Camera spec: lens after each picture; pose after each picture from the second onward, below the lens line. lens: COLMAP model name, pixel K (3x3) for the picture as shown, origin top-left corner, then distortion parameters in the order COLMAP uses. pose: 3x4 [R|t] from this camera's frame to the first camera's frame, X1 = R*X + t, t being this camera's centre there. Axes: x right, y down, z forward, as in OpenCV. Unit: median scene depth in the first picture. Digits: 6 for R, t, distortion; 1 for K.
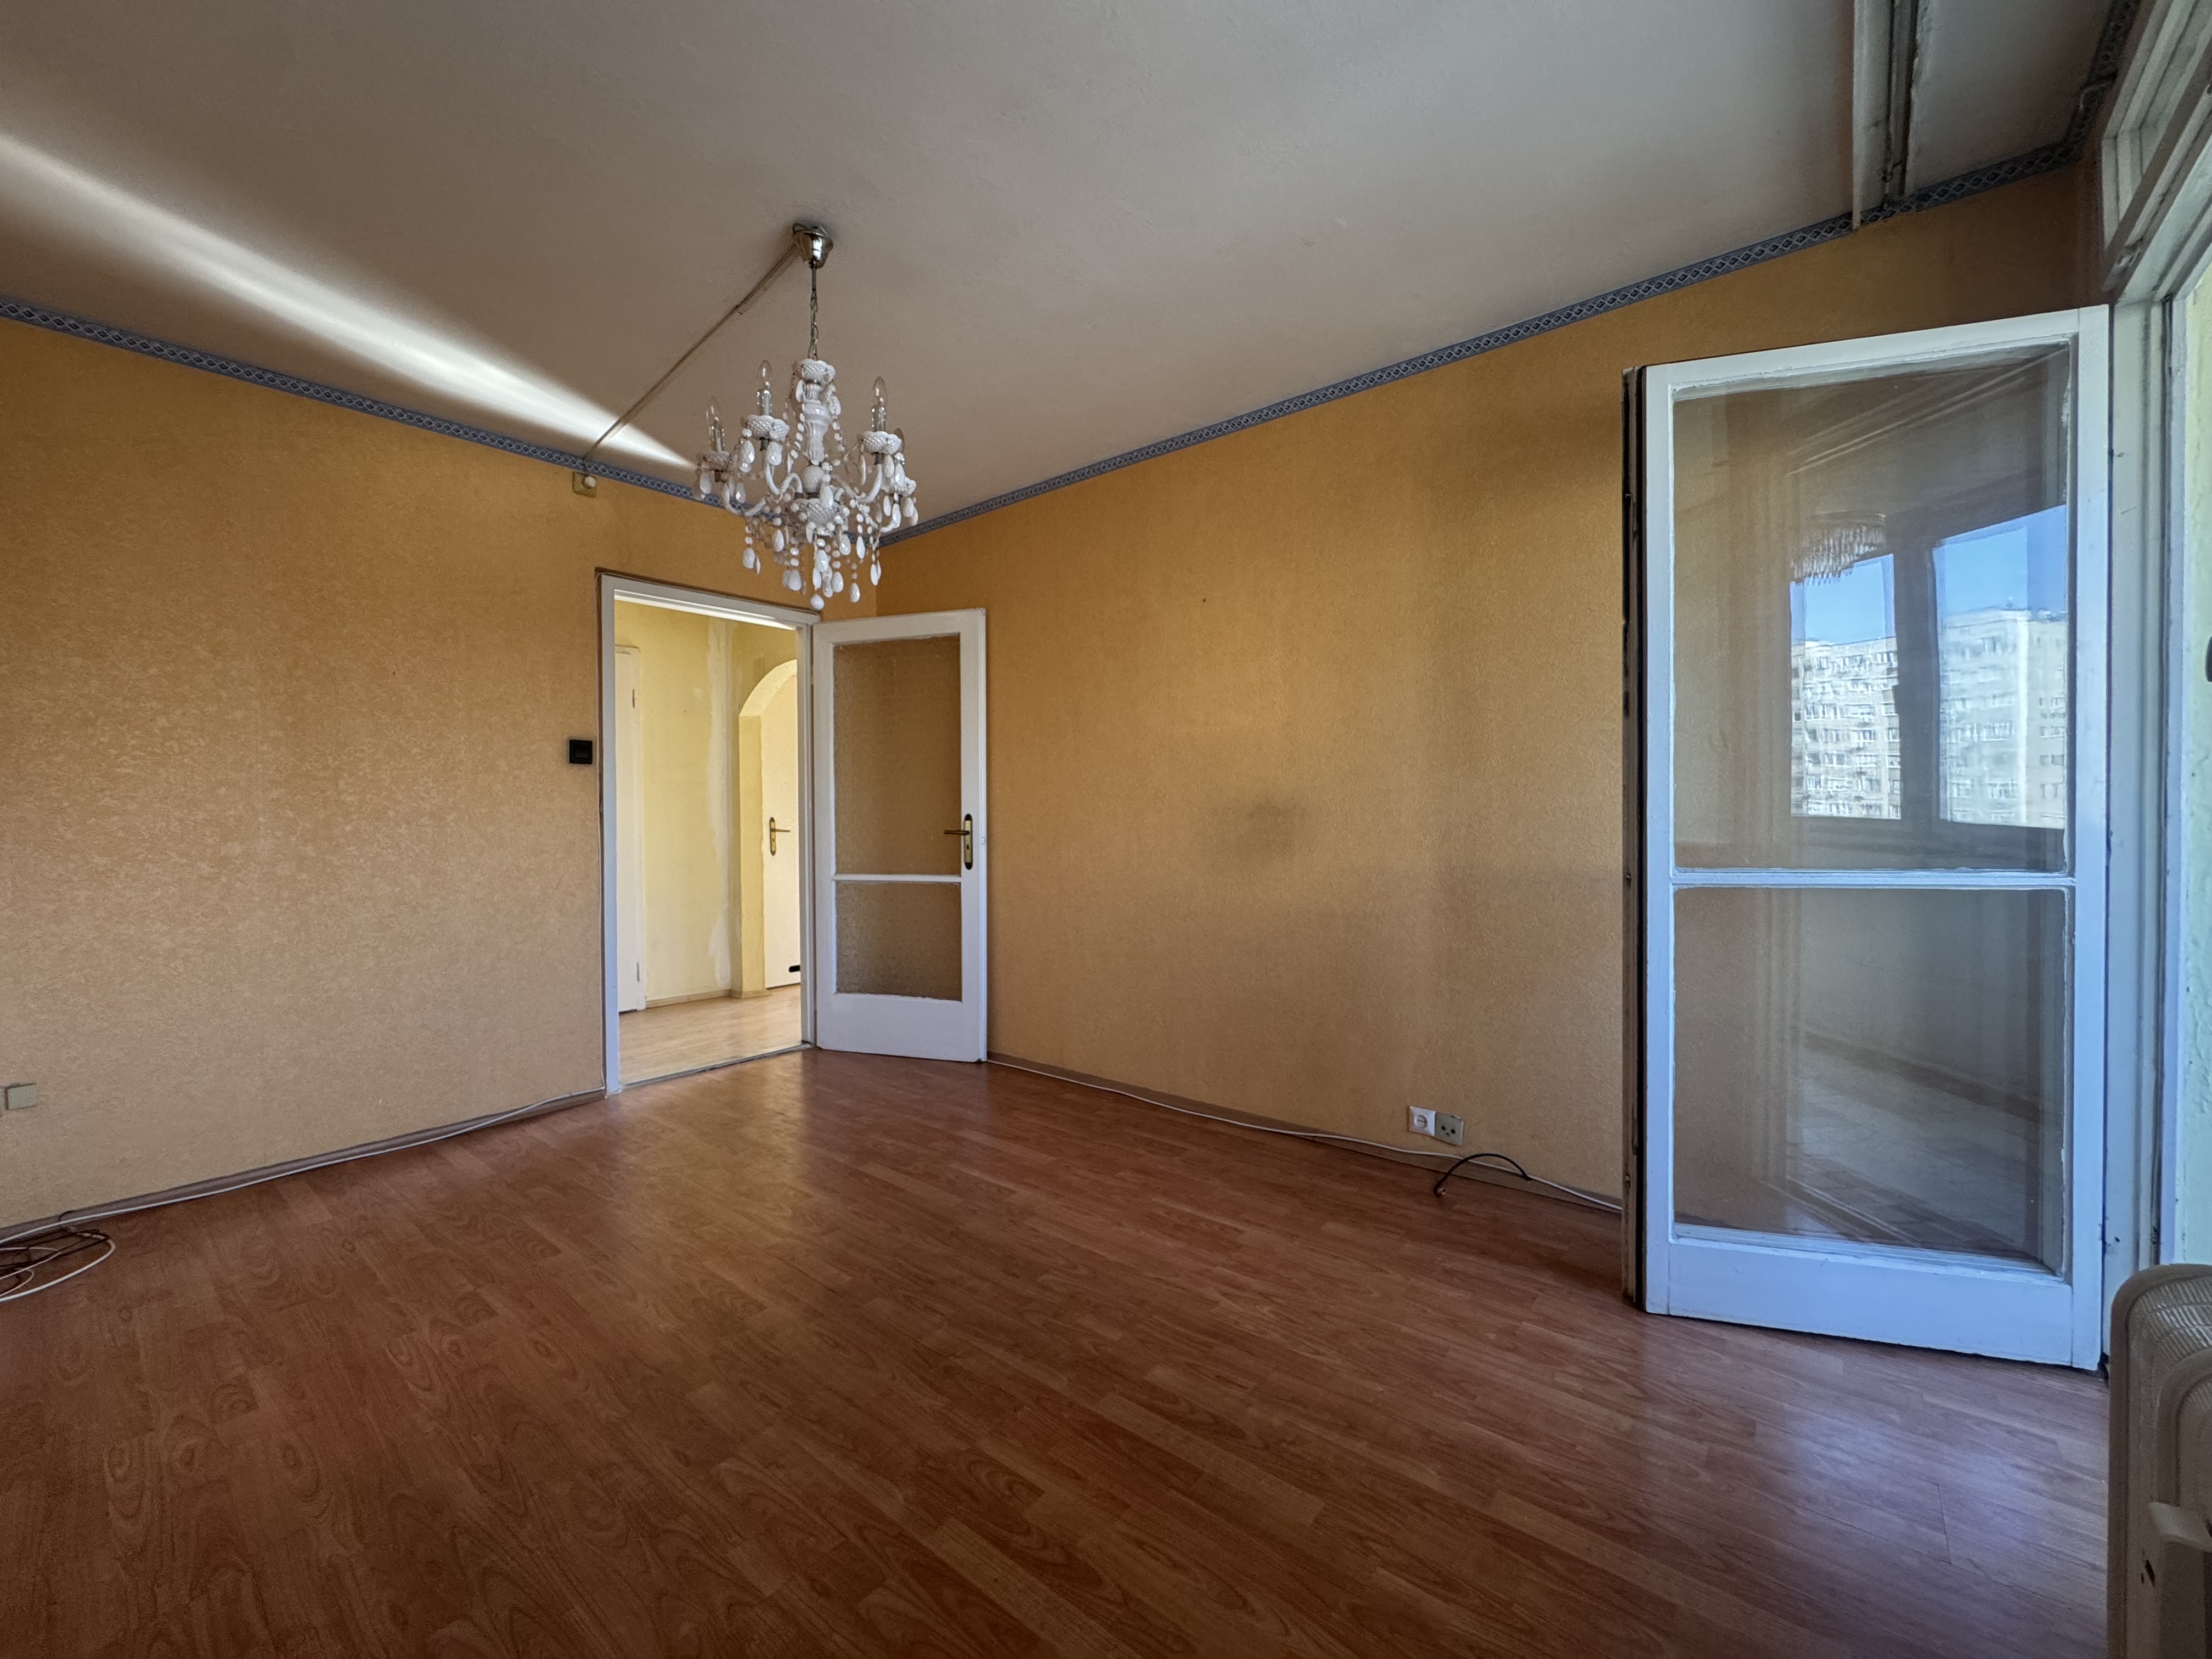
lens RADIAL K [[879.9, 0, 1104.8], [0, 879.9, 828.3], [0, 0, 1]] dist [-0.007146, 0.000213]
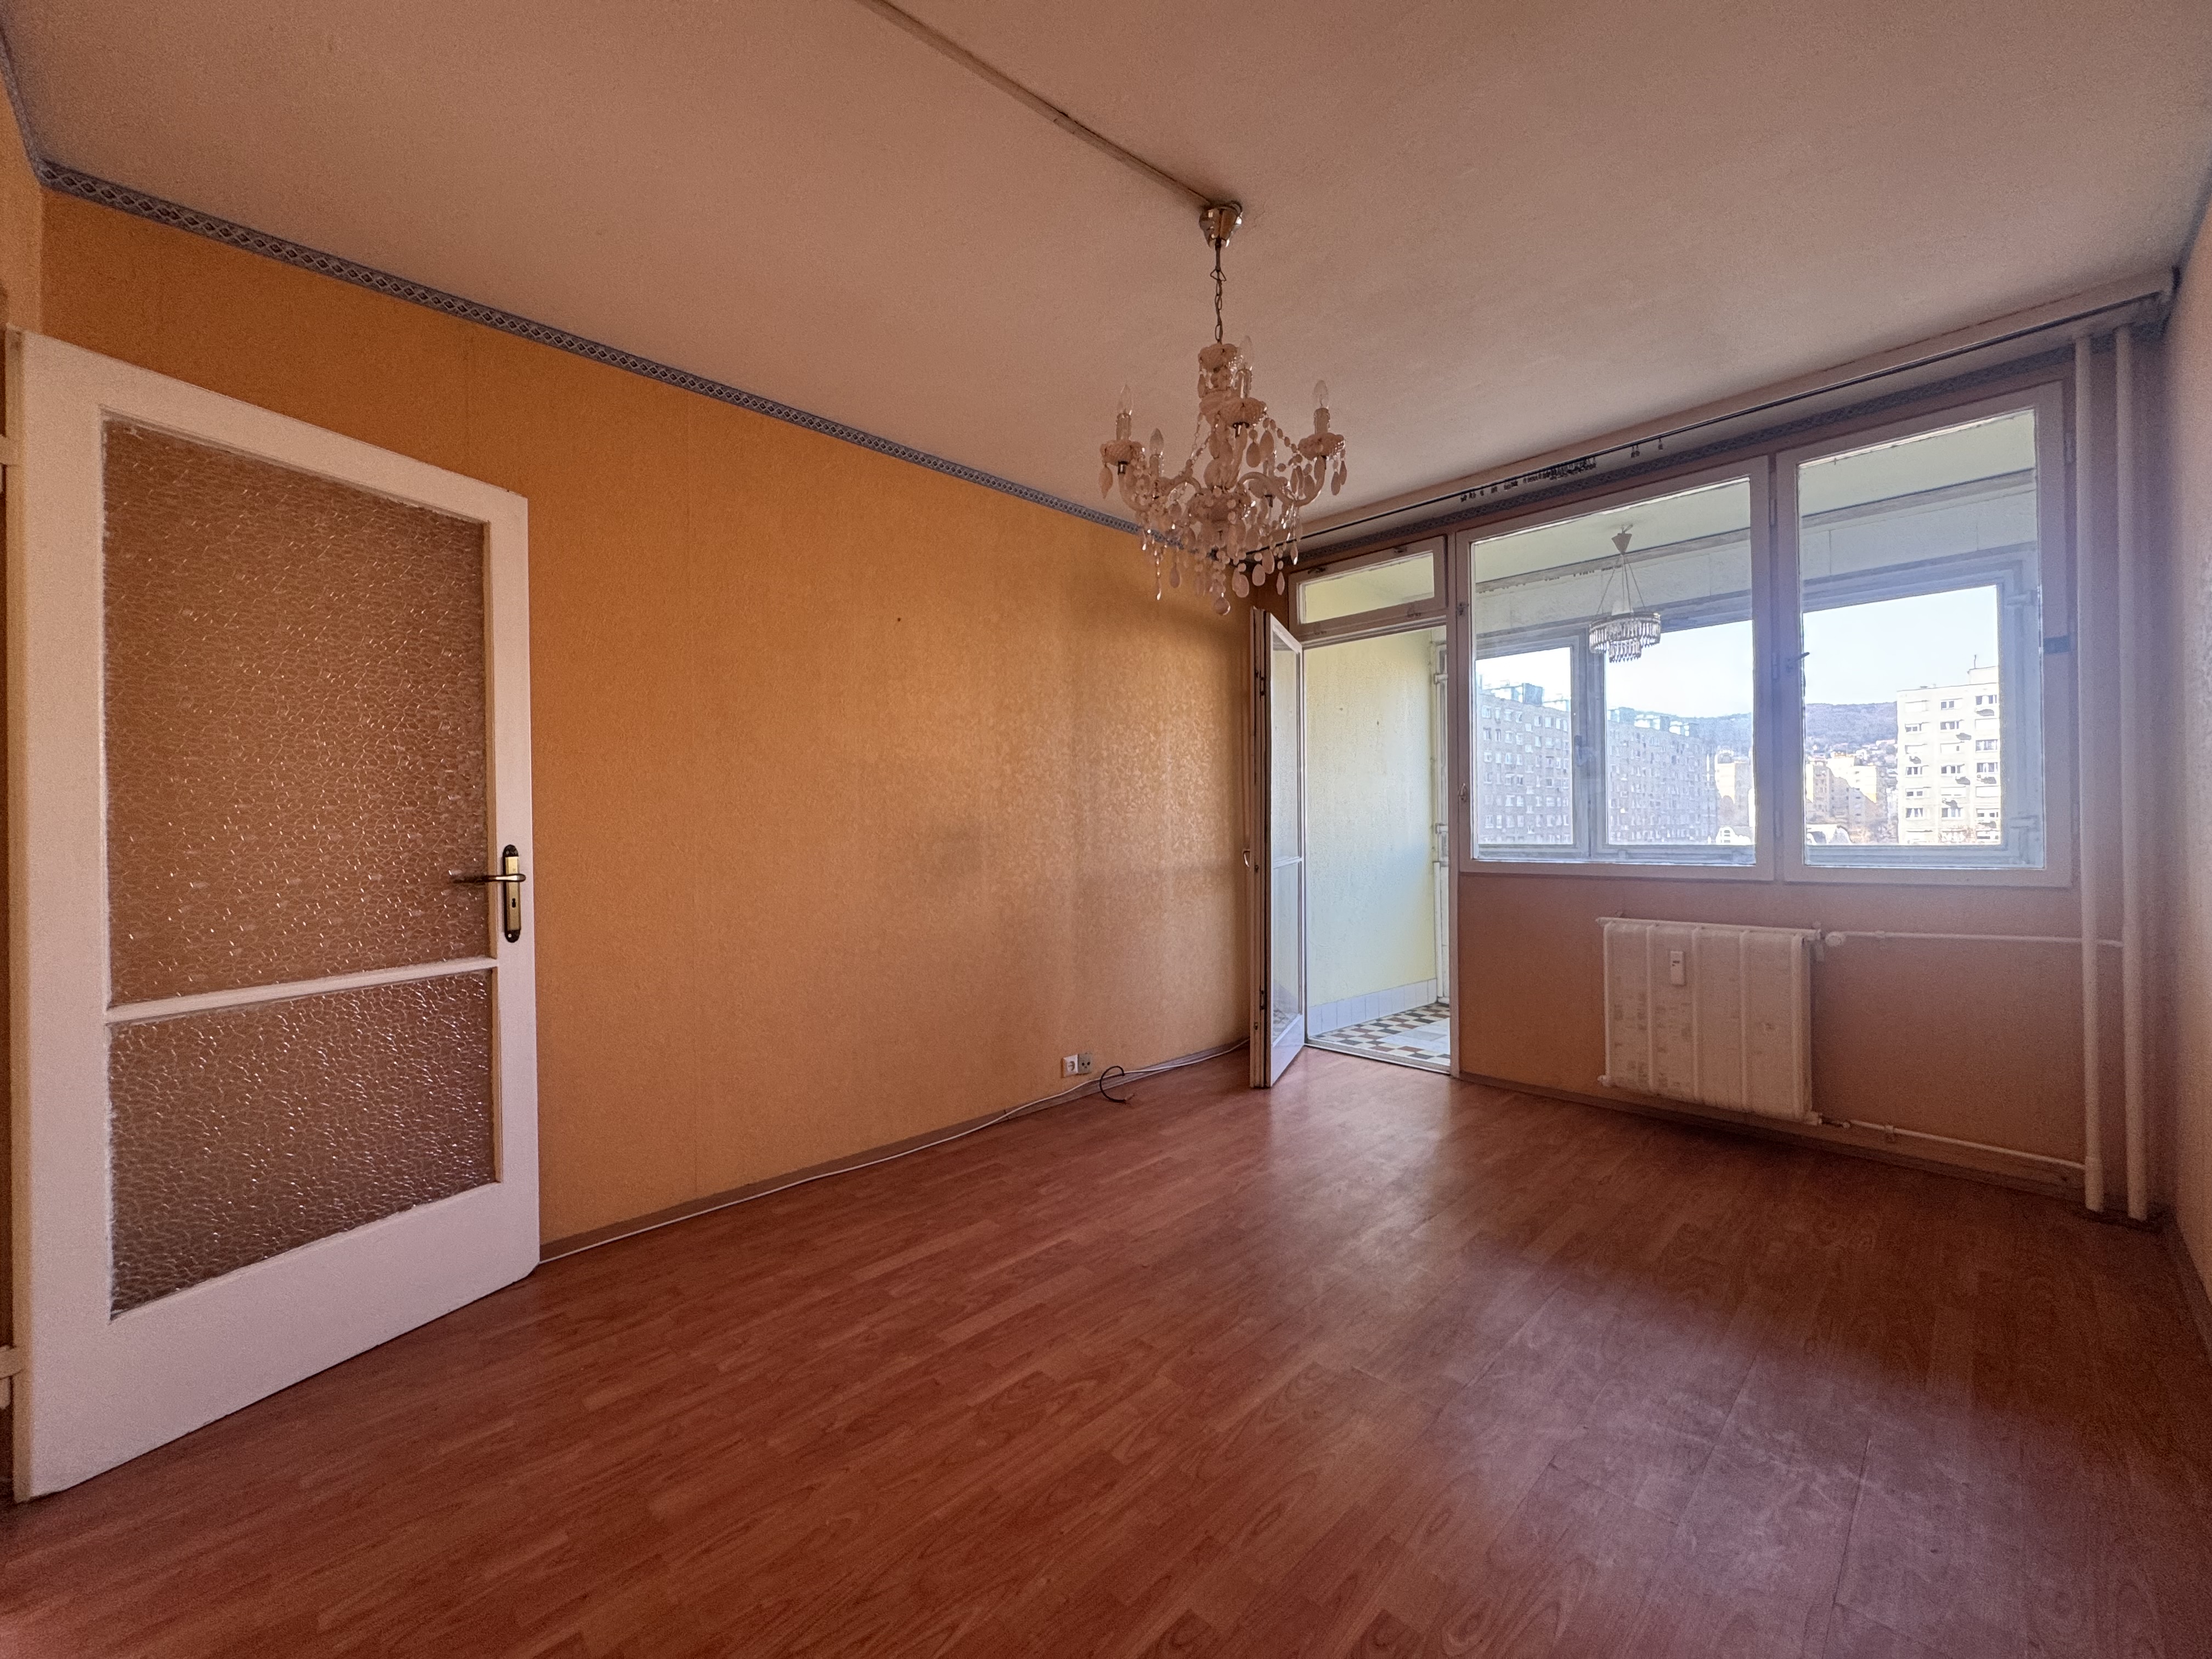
lens RADIAL K [[879.9, 0, 1112.7], [0, 879.9, 830.3], [0, 0, 1]] dist [-0.007146, 0.000213]
pose [[0.114193, -0.002444, 0.993456, -0.849644], [0.028335, 0.999598, -0.000798, -0.017868], [-0.993054, 0.028240, 0.114216, 0.688740]]
